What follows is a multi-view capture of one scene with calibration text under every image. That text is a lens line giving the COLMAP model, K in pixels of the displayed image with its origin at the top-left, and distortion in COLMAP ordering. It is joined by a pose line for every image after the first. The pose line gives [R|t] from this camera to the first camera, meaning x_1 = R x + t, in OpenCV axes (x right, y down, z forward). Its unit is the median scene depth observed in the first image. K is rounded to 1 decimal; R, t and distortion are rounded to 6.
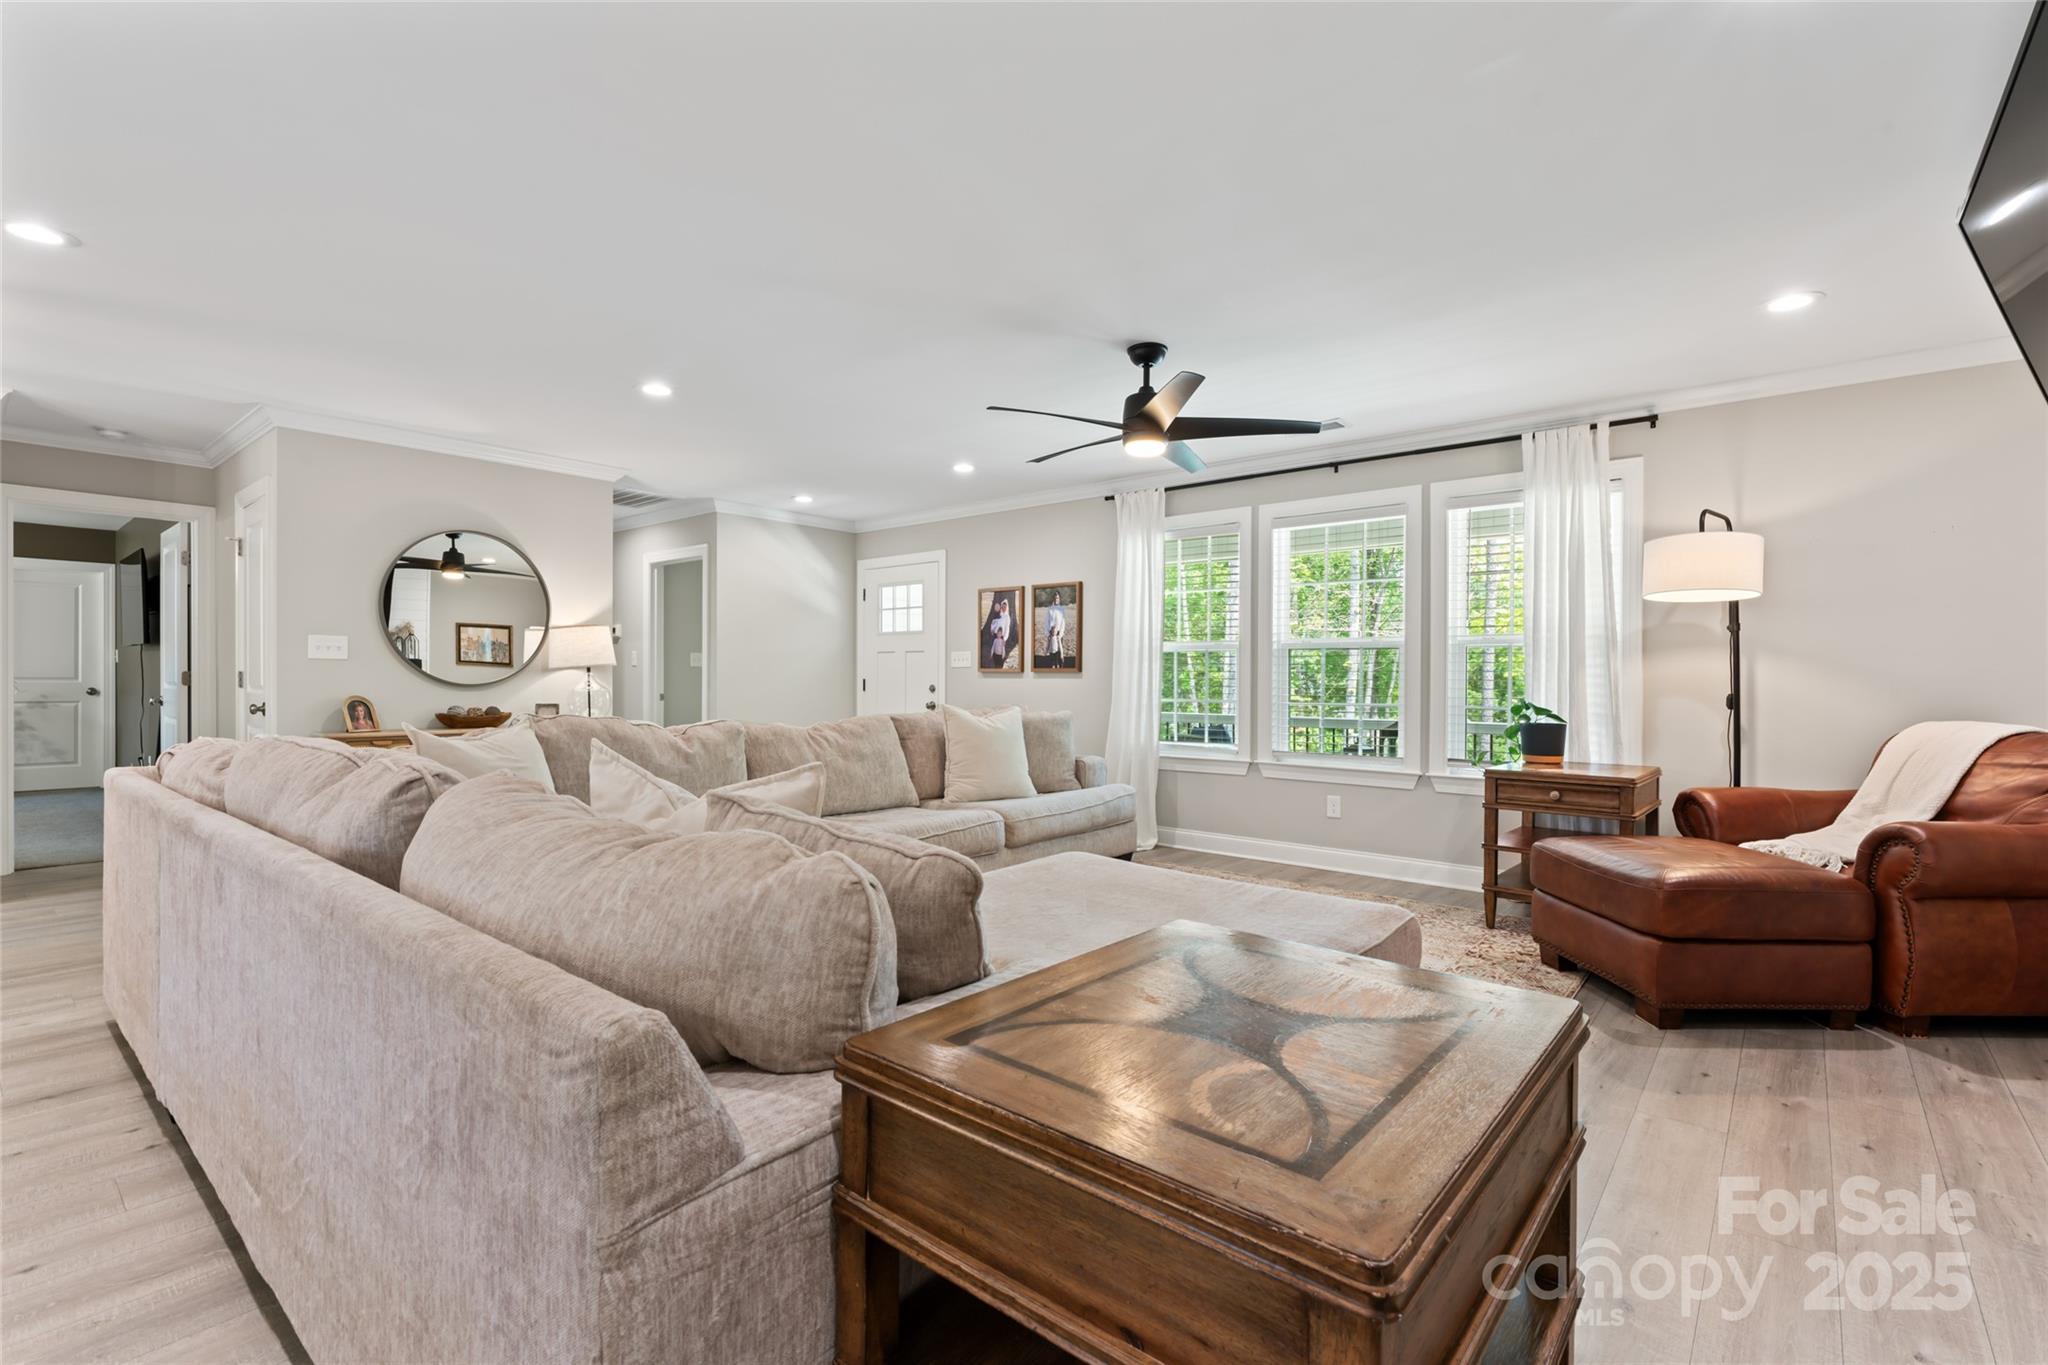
lens RADIAL K [[933.1, 0, 1013.3], [0, 933.1, 687.5], [0, 0, 1]] dist [-0.002877, 0.000604]
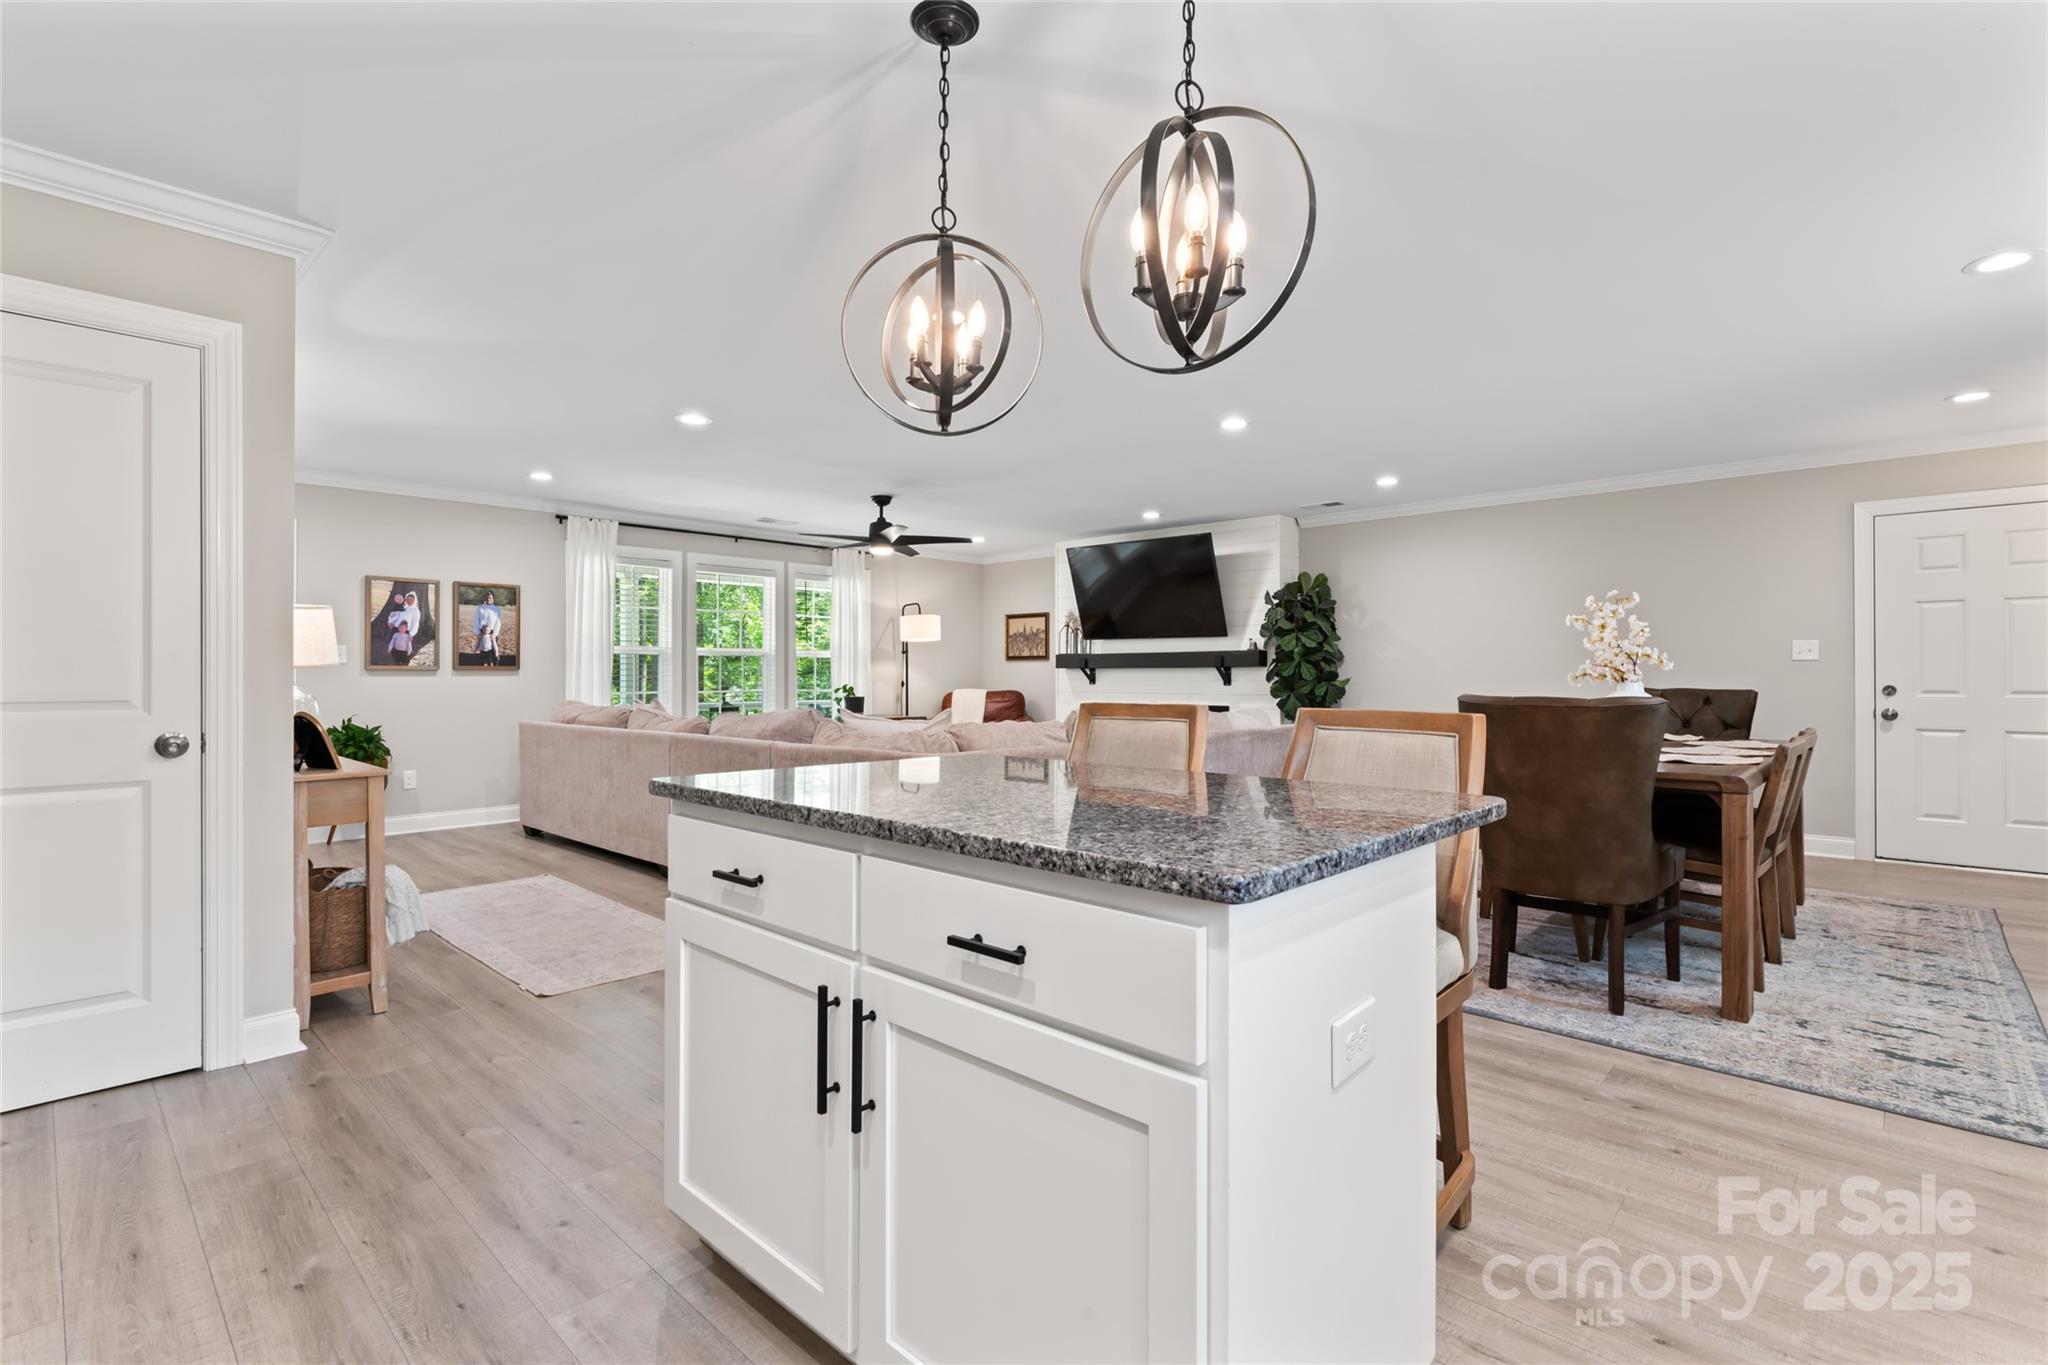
lens RADIAL K [[933.1, 0, 1040.1], [0, 933.1, 679.1], [0, 0, 1]] dist [-0.002877, 0.000604]
pose [[0.028945, -0.011085, 0.999520, -1.242154], [0.010090, 0.999891, 0.010797, -0.014478], [-0.999530, 0.009772, 0.029054, 0.467958]]
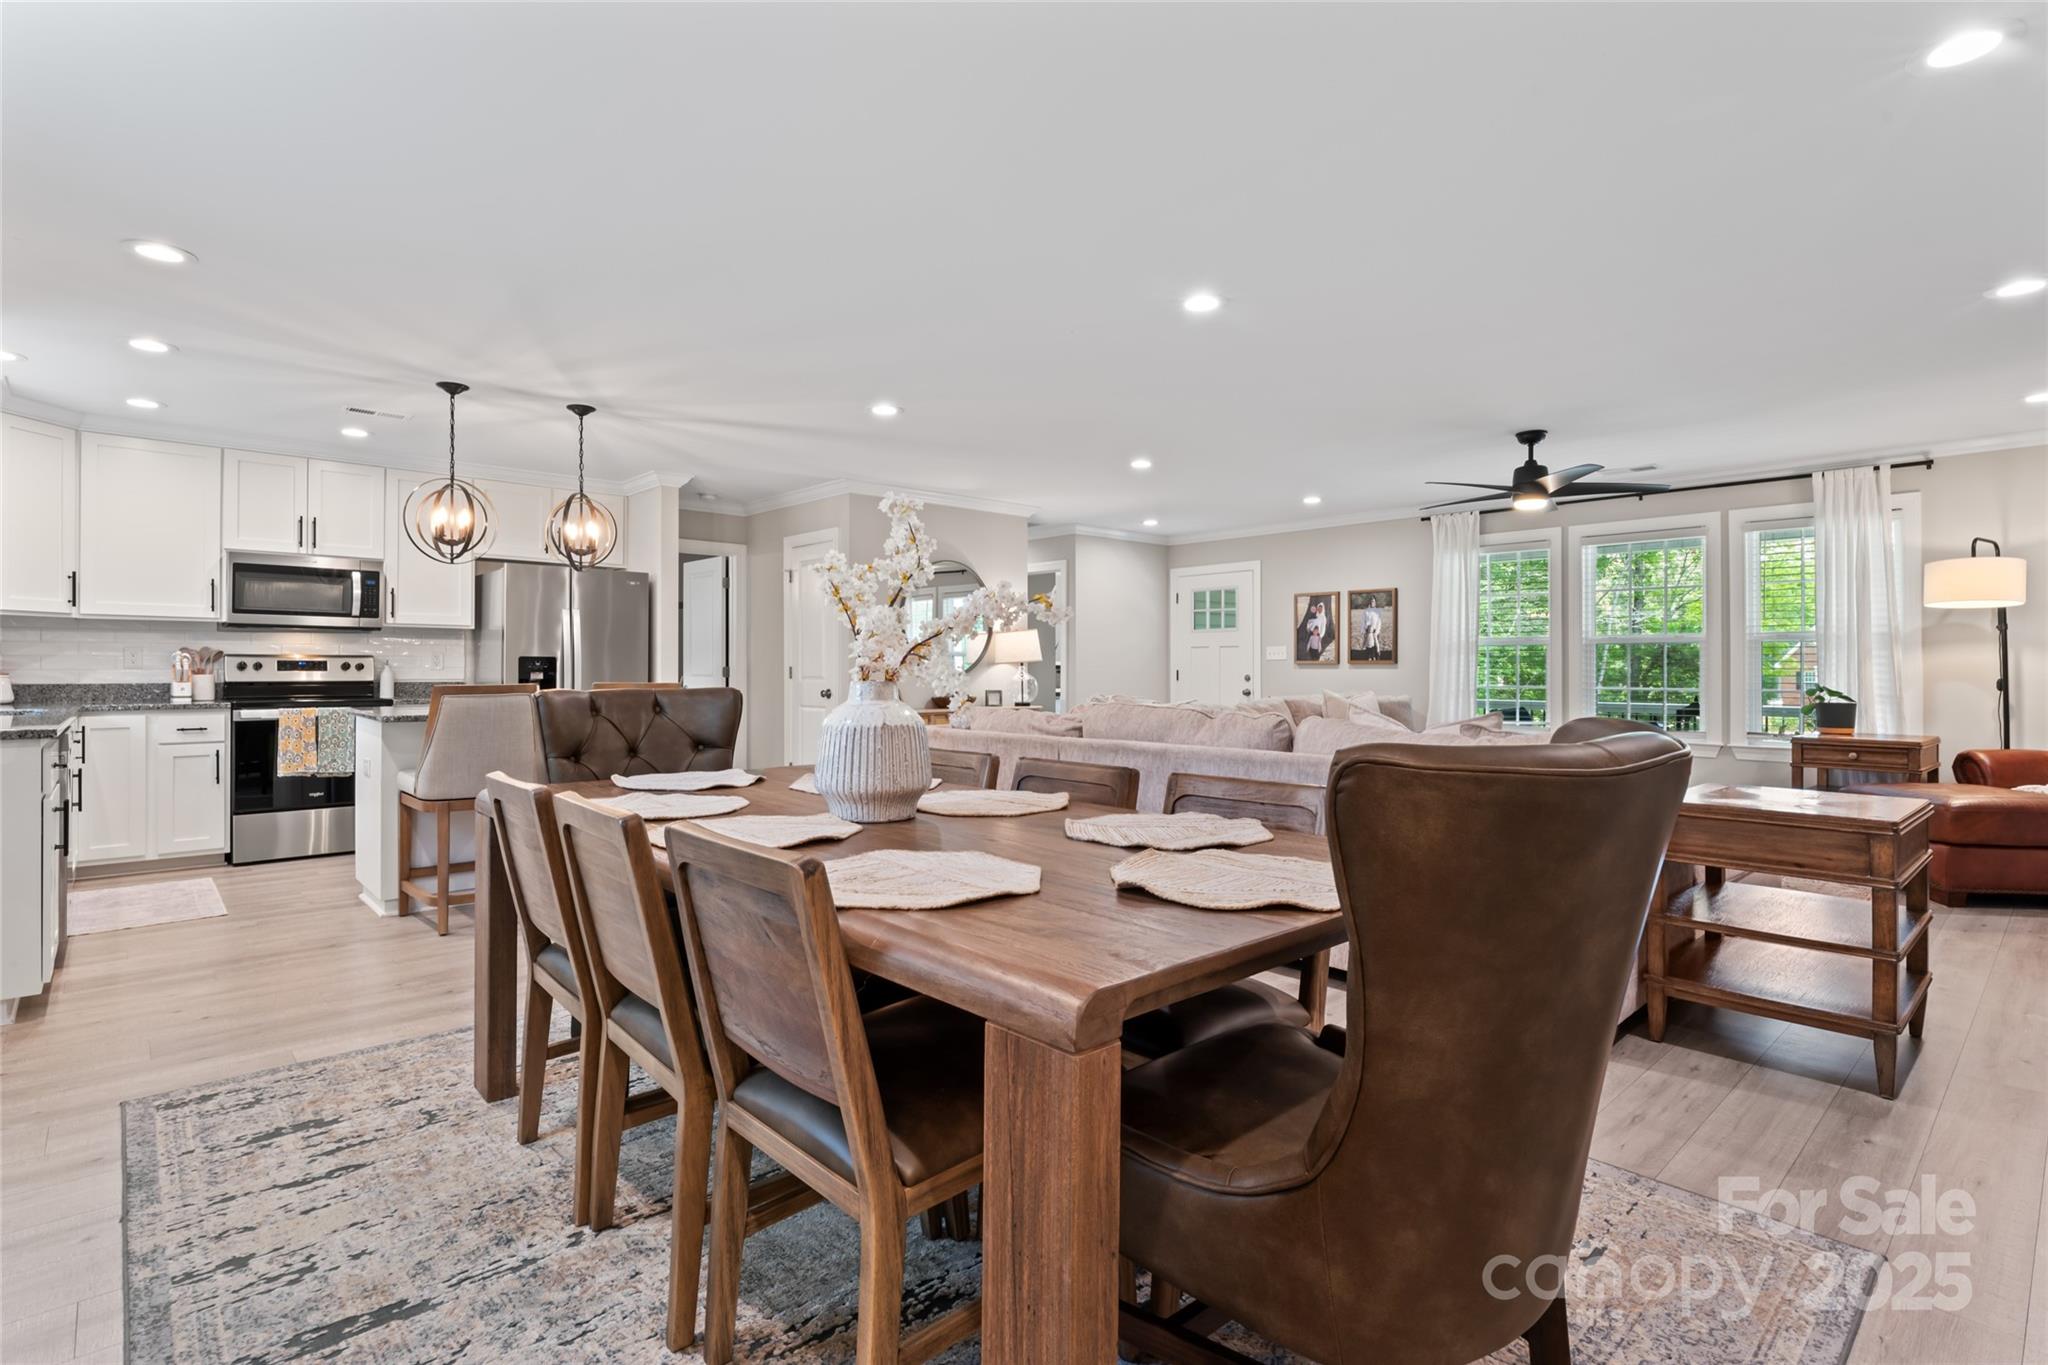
lens RADIAL K [[1000.3, 0, 1016.2], [0, 1000.3, 669.4], [0, 0, 1]] dist [-0.002773, 0.001158]
pose [[0.992455, -0.005264, -0.122498, -0.322264], [0.004138, 0.999947, -0.009445, 0.001448], [0.122541, 0.008867, 0.992424, -0.421478]]
